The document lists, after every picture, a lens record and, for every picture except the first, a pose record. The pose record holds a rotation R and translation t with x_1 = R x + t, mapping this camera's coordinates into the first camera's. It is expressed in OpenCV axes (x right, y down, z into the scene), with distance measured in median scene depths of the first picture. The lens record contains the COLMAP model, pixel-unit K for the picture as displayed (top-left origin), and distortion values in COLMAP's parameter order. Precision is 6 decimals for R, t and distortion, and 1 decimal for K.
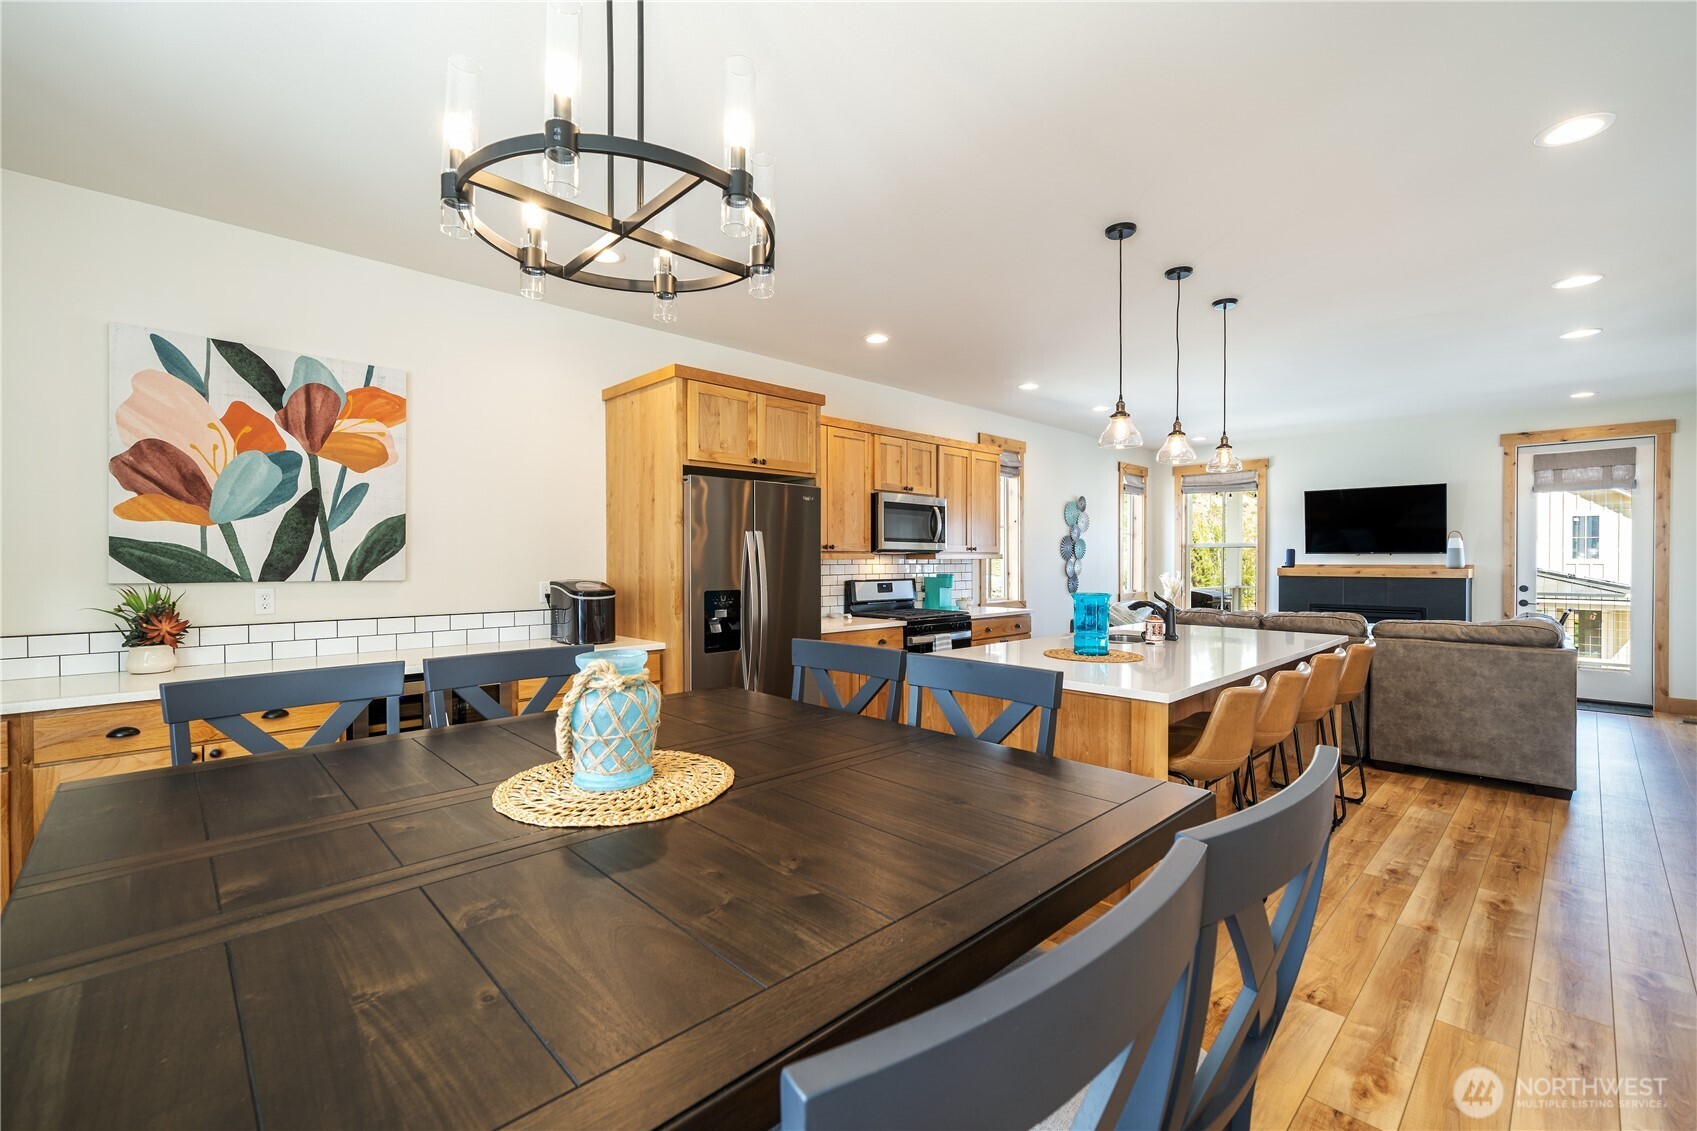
lens RADIAL K [[707.6, 0, 848.5], [0, 707.6, 565.5], [0, 0, 1]] dist [-0.001344, -0.000130]
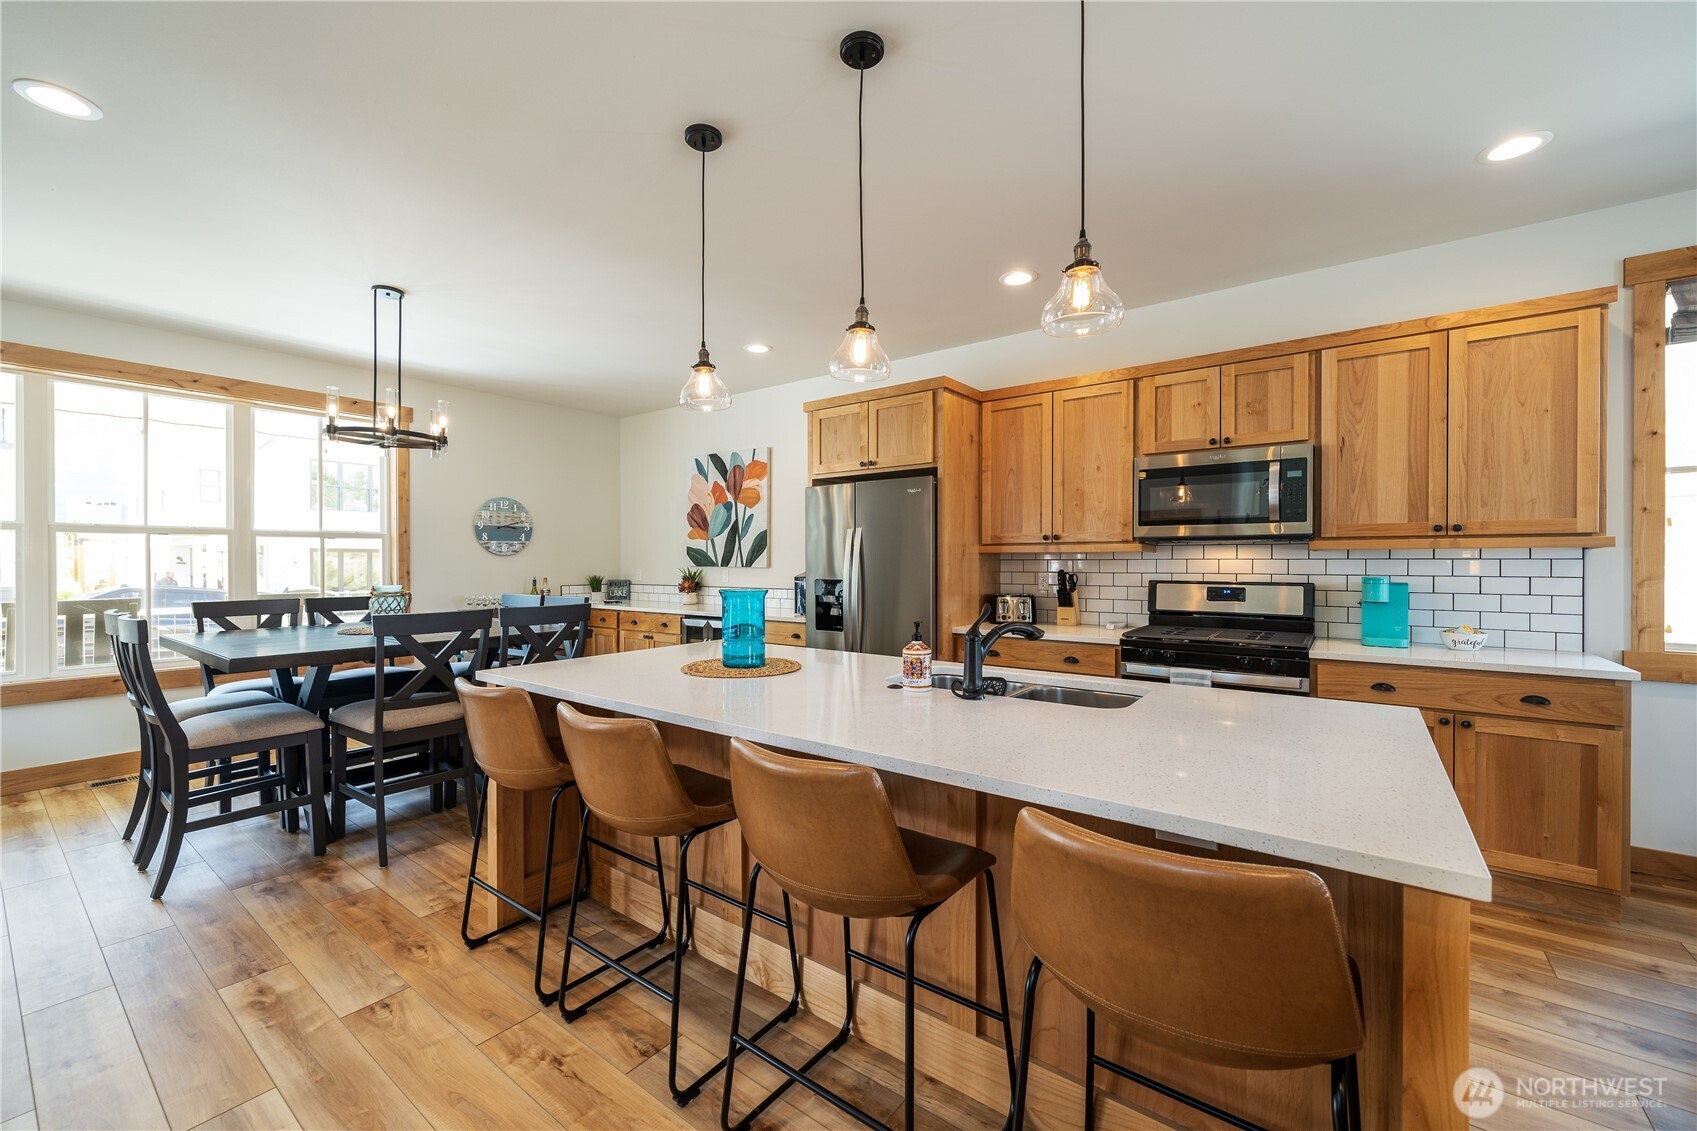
lens RADIAL K [[670.8, 0, 841.3], [0, 670.8, 565.0], [0, 0, 1]] dist [-0.001776, -0.000060]
pose [[0.163134, 0.005010, -0.986591, 0.731598], [-0.007695, 0.999963, 0.003805, 0.005053], [0.986574, 0.006971, 0.163166, 0.649233]]
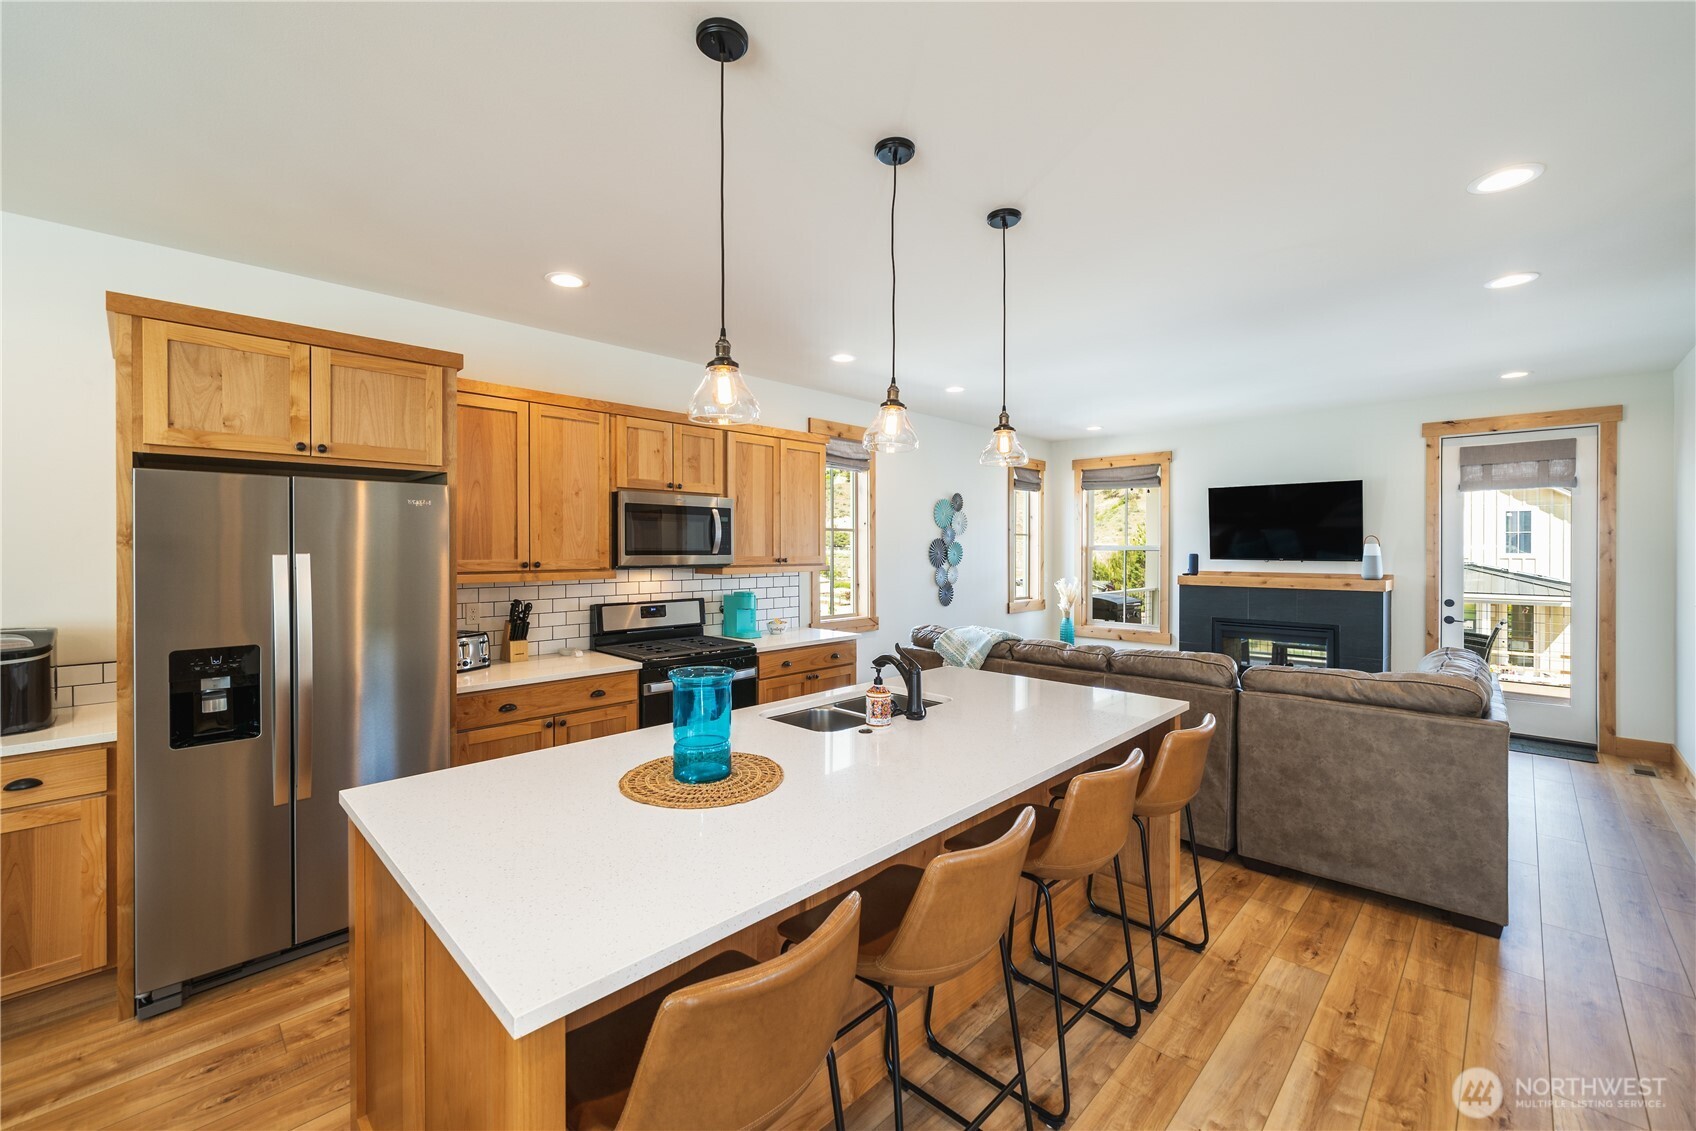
lens RADIAL K [[682.1, 0, 847.2], [0, 682.1, 552.5], [0, 0, 1]] dist [-0.003018, -0.000132]
pose [[0.999609, -0.000311, 0.027967, 0.293937], [0.000424, 0.999992, -0.004040, -0.037494], [-0.027966, 0.004050, 0.999601, 0.283211]]
